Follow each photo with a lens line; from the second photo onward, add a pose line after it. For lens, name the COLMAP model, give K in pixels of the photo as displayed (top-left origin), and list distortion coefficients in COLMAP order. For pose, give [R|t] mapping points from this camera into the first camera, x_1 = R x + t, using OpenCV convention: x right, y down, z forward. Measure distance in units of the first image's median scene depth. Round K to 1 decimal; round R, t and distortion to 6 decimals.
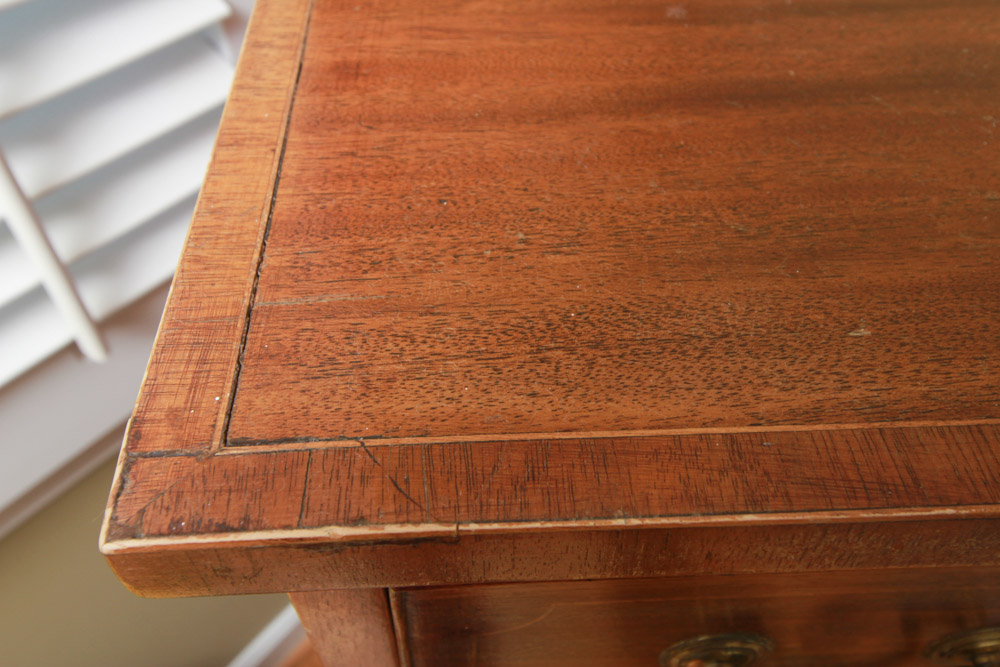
lens RADIAL K [[784.0, 0, 500.0], [0, 784.0, 333.5], [0, 0, 1]] dist [0.005944, -0.005323]
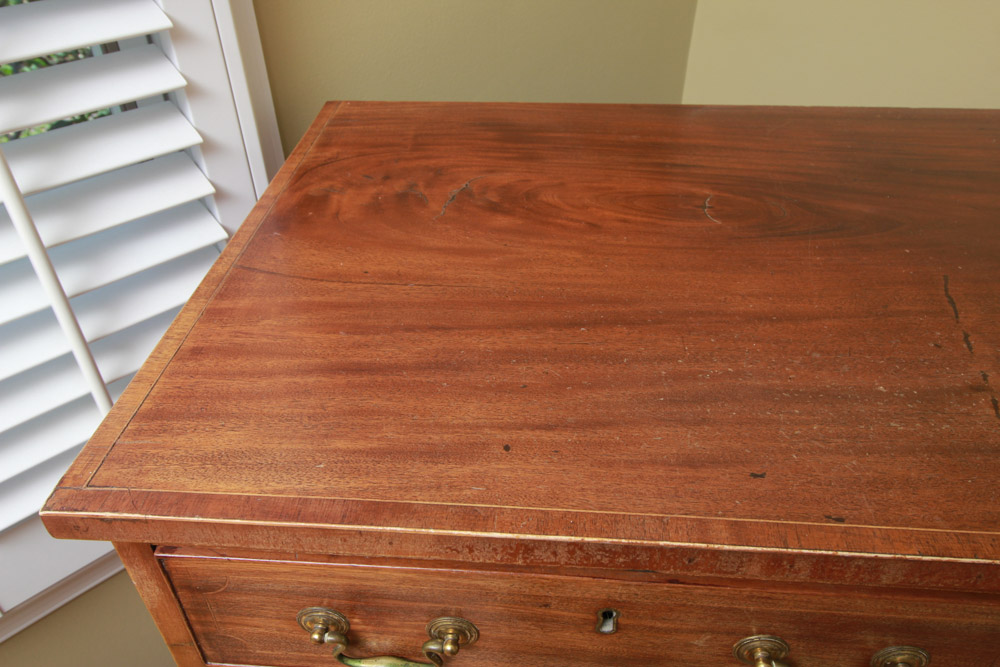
lens RADIAL K [[742.2, 0, 500.0], [0, 742.2, 333.5], [0, 0, 1]] dist [0.004396, -0.003109]
pose [[0.991310, 0.041557, -0.124807, 1.243510], [-0.068542, 0.972990, -0.220435, 0.069466], [0.112276, 0.227074, 0.967384, -1.383333]]
